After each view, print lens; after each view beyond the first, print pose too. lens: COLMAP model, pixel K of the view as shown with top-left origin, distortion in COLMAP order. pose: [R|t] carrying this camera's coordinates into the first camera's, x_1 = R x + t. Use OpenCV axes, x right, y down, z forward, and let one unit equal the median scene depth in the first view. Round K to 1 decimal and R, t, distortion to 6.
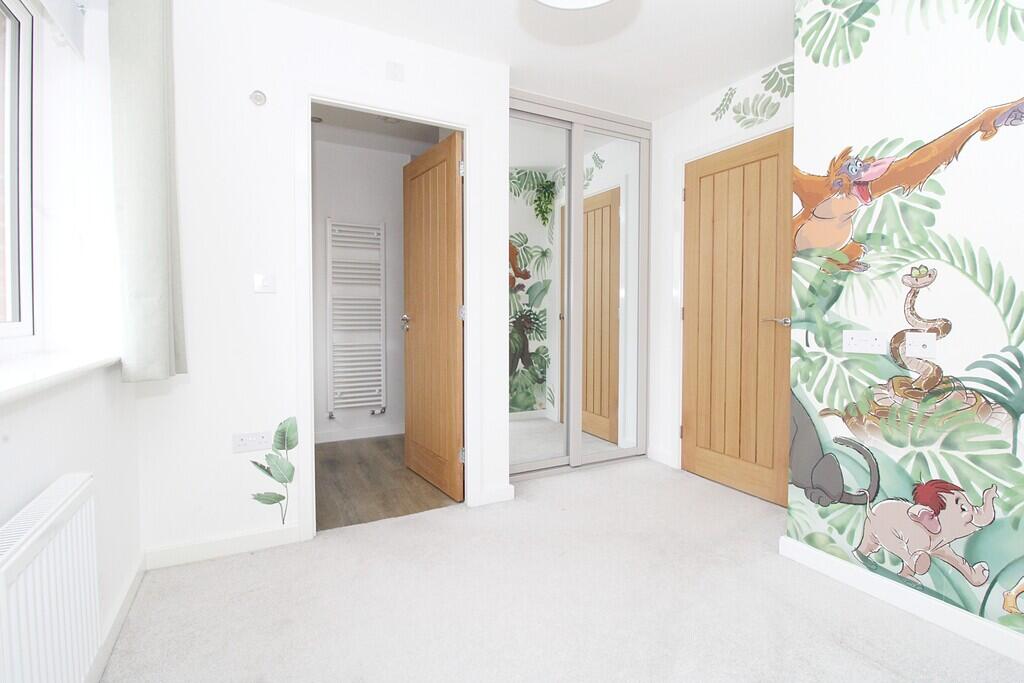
lens RADIAL K [[481.4, 0, 517.8], [0, 481.4, 336.3], [0, 0, 1]] dist [0.000337, -0.000121]
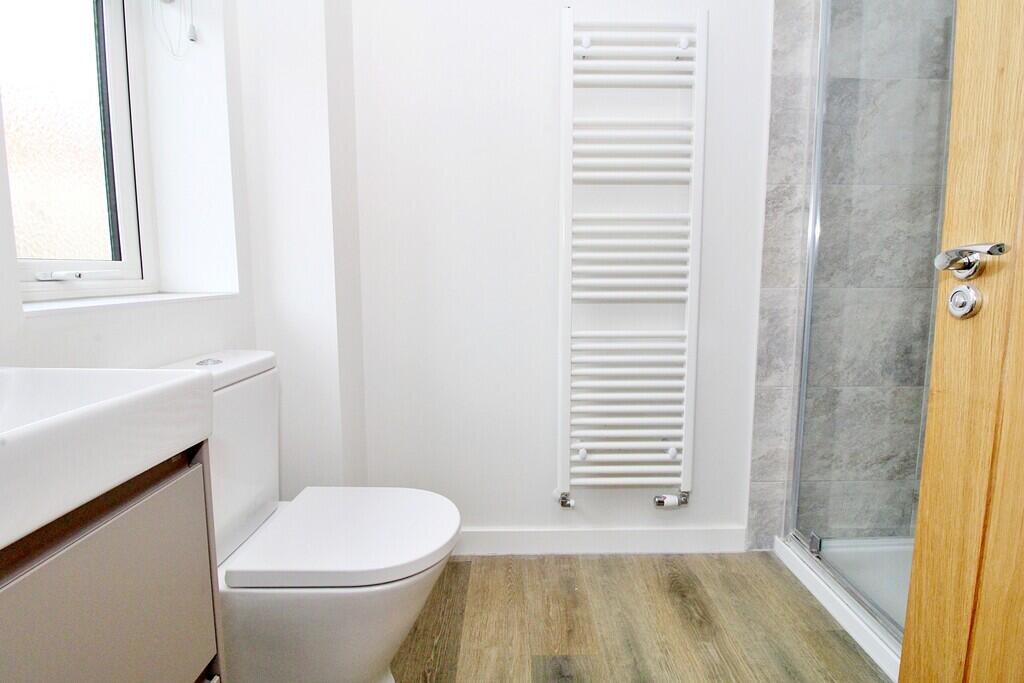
lens RADIAL K [[481.4, 0, 513.0], [0, 481.4, 342.2], [0, 0, 1]] dist [0.000337, -0.000121]
pose [[0.890129, 0.042439, -0.453728, -0.231268], [-0.007221, 0.996843, 0.079072, -0.009280], [0.455651, -0.067108, 0.887625, 0.586123]]
